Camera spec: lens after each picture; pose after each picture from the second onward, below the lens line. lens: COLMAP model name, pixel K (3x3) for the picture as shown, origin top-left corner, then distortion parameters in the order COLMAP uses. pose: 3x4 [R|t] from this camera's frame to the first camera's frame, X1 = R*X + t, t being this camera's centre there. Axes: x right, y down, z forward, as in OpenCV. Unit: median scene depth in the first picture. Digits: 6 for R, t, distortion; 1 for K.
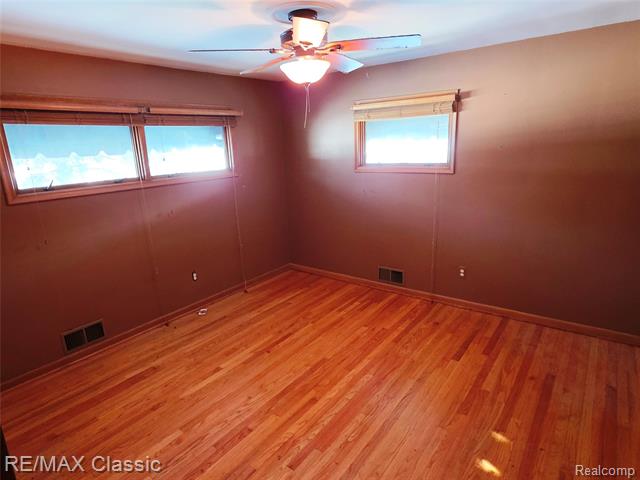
lens RADIAL K [[375.5, 0, 318.6], [0, 375.5, 240.0], [0, 0, 1]] dist [0.008143, -0.002111]
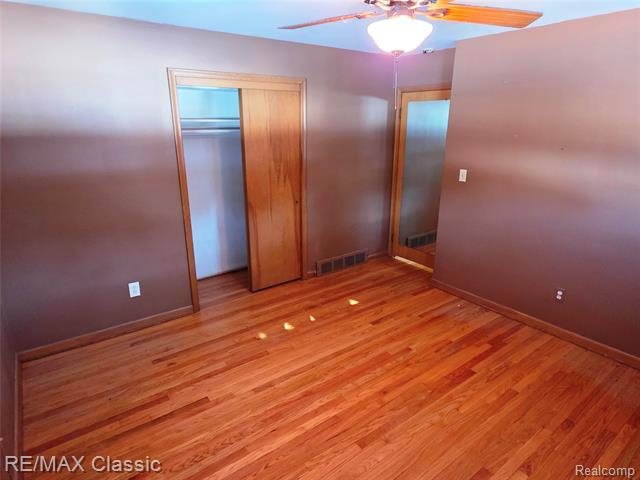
lens RADIAL K [[375.5, 0, 322.0], [0, 375.5, 240.1], [0, 0, 1]] dist [0.008143, -0.002111]
pose [[-0.960563, -0.041478, 0.274952, -0.102236], [0.109356, 0.852783, 0.510688, -0.421699], [-0.255657, 0.520615, -0.814616, 1.611871]]
